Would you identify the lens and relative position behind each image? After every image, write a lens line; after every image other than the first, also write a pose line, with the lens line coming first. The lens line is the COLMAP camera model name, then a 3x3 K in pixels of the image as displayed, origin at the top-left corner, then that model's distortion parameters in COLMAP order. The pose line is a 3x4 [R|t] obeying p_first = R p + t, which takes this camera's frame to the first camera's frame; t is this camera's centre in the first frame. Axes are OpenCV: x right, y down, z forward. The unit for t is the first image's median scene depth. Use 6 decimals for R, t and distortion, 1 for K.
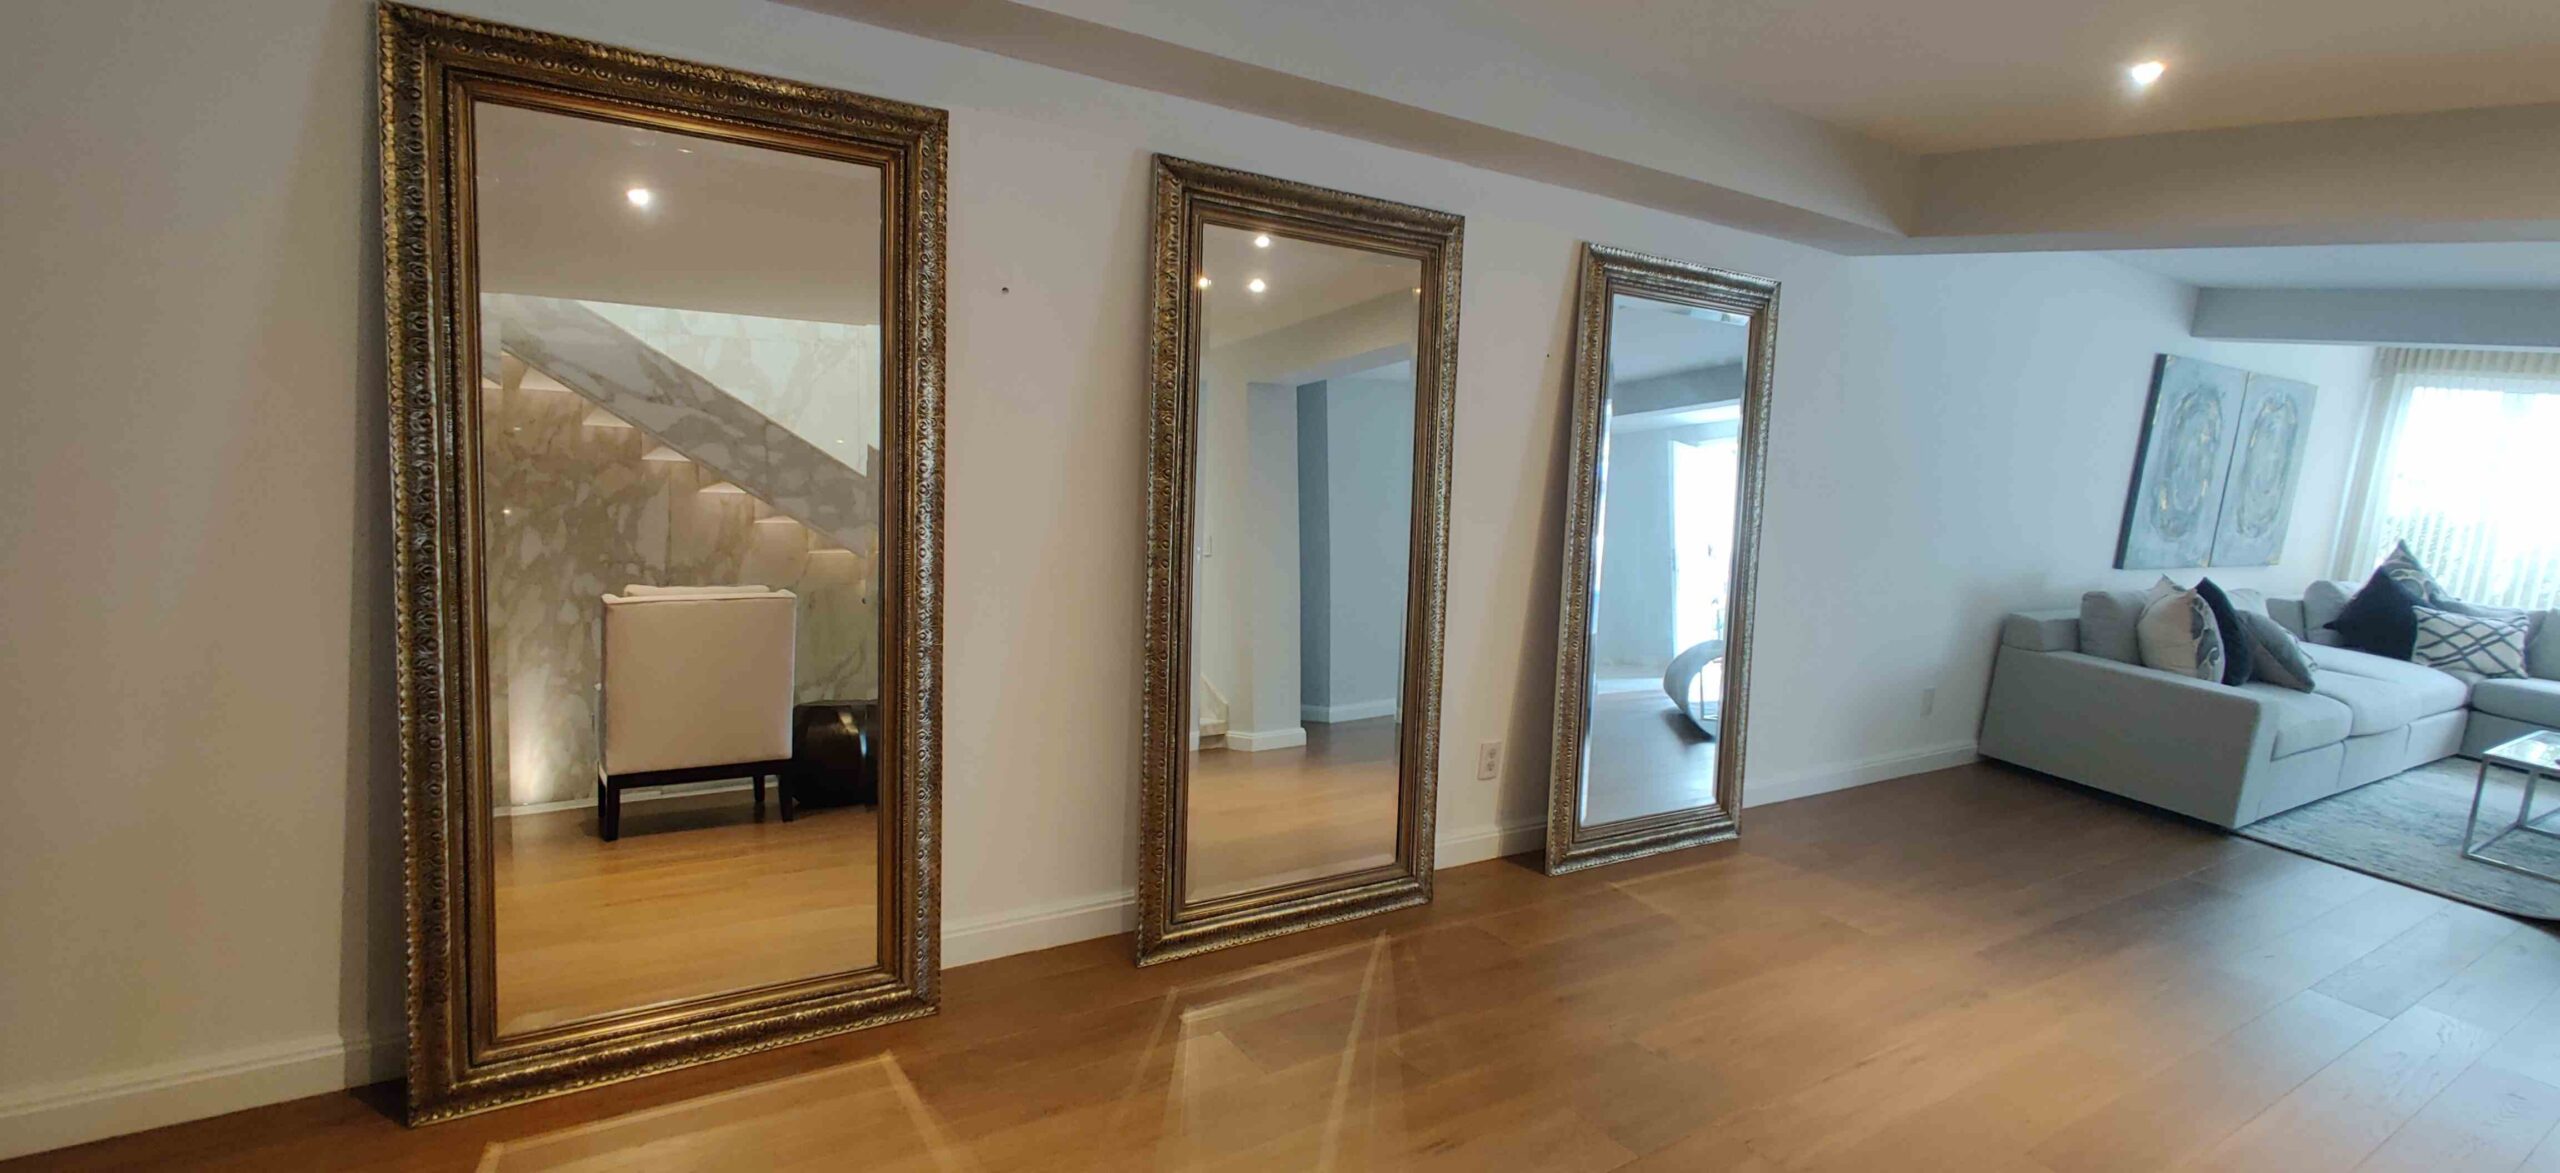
lens RADIAL K [[1265.3, 0, 1279.2], [0, 1265.3, 569.5], [0, 0, 1]] dist [-0.004671, 0.003893]
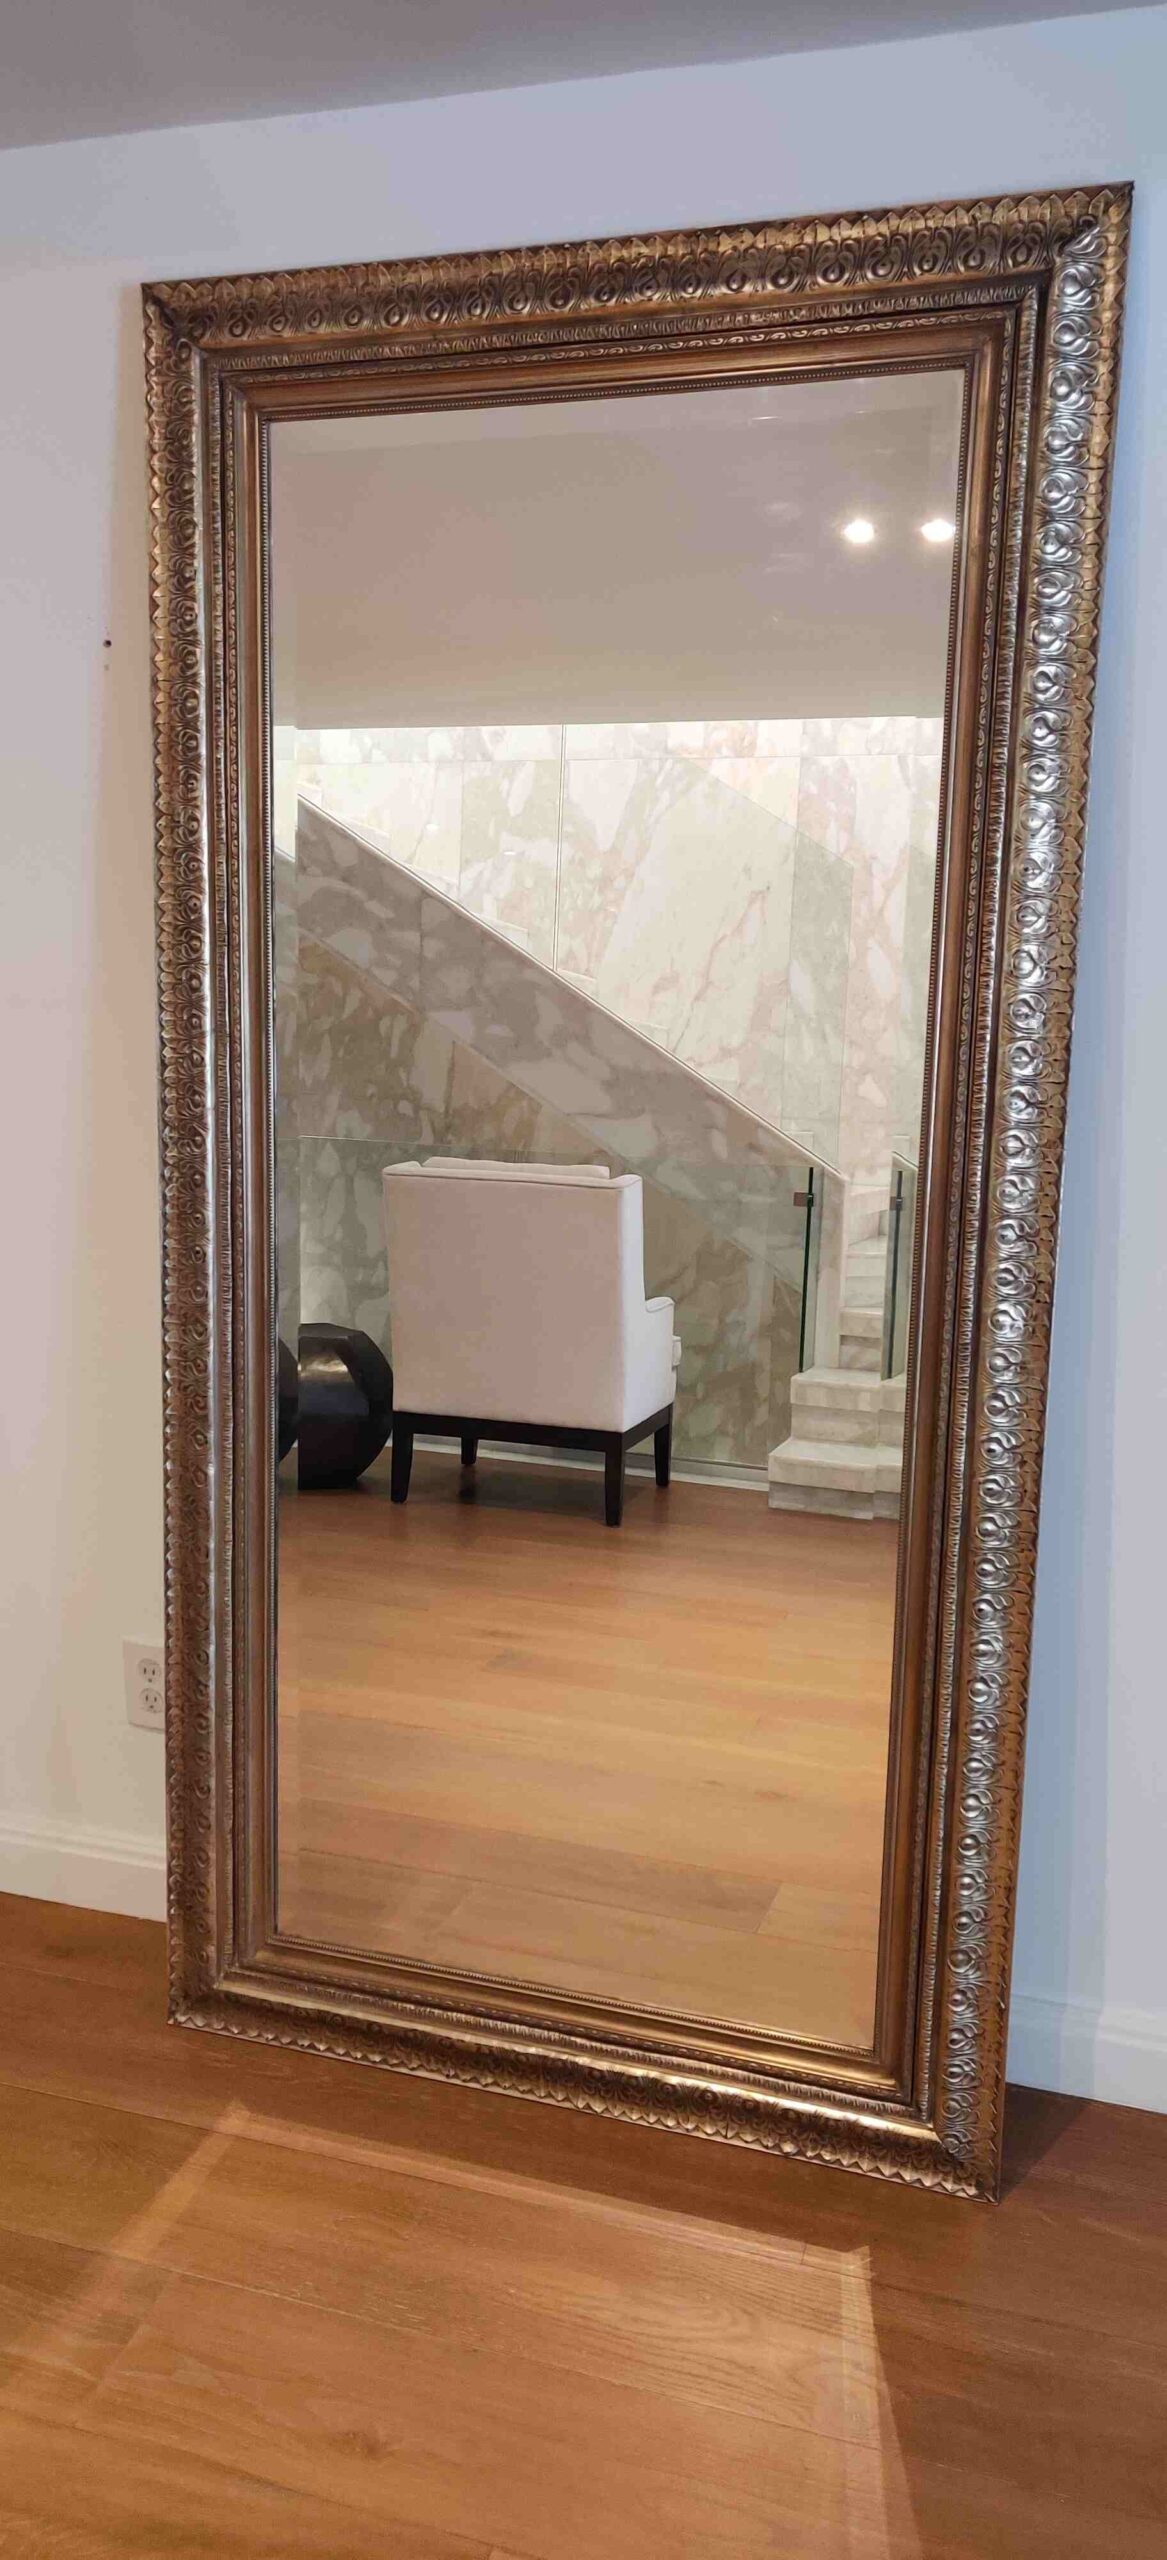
lens RADIAL K [[1921.4, 0, 569.5], [0, 1921.4, 1294.7], [0, 0, 1]] dist [0.057642, -0.005384]
pose [[0.572034, 0.134278, -0.809164, 0.801090], [-0.054112, 0.990538, 0.126122, -0.069147], [0.818443, -0.028361, 0.573887, 0.819159]]
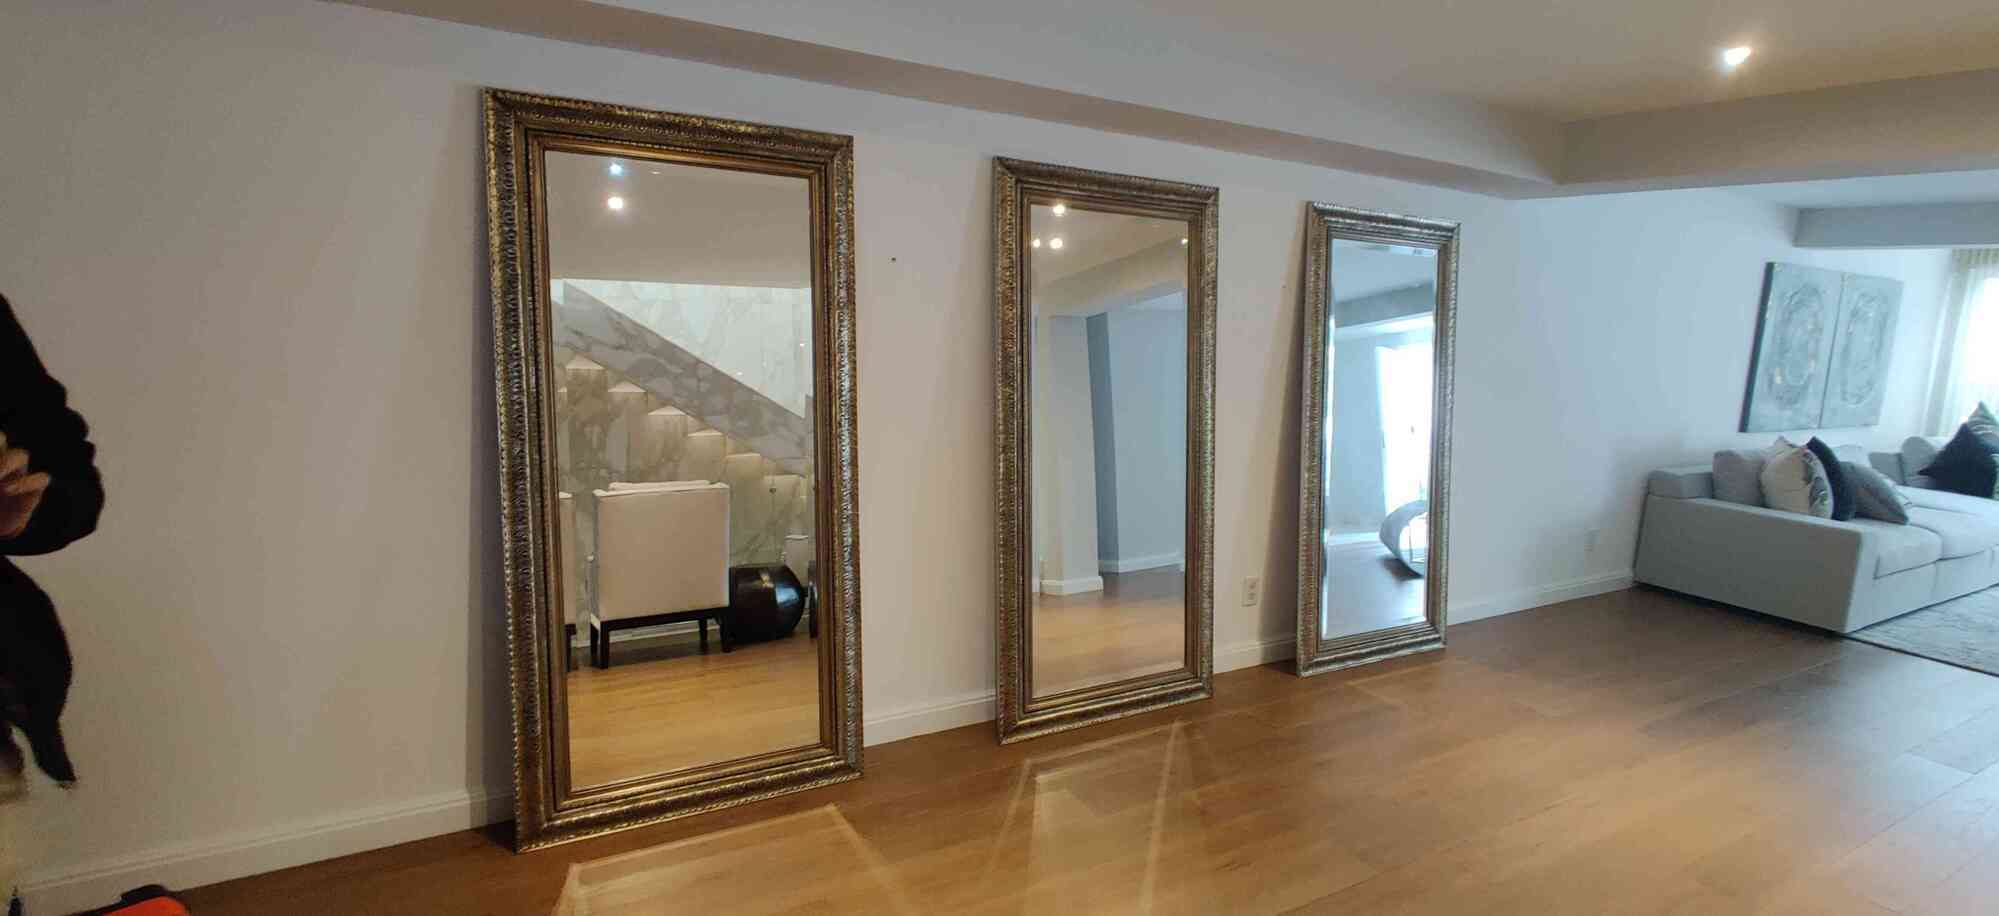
lens RADIAL K [[988.0, 0, 1001.5], [0, 988.0, 447.0], [0, 0, 1]] dist [-0.004671, 0.003893]
pose [[0.997244, -0.035464, -0.065162, -0.024194], [0.034505, 0.999280, -0.015785, 0.006309], [0.065675, 0.013493, 0.997750, -0.061327]]
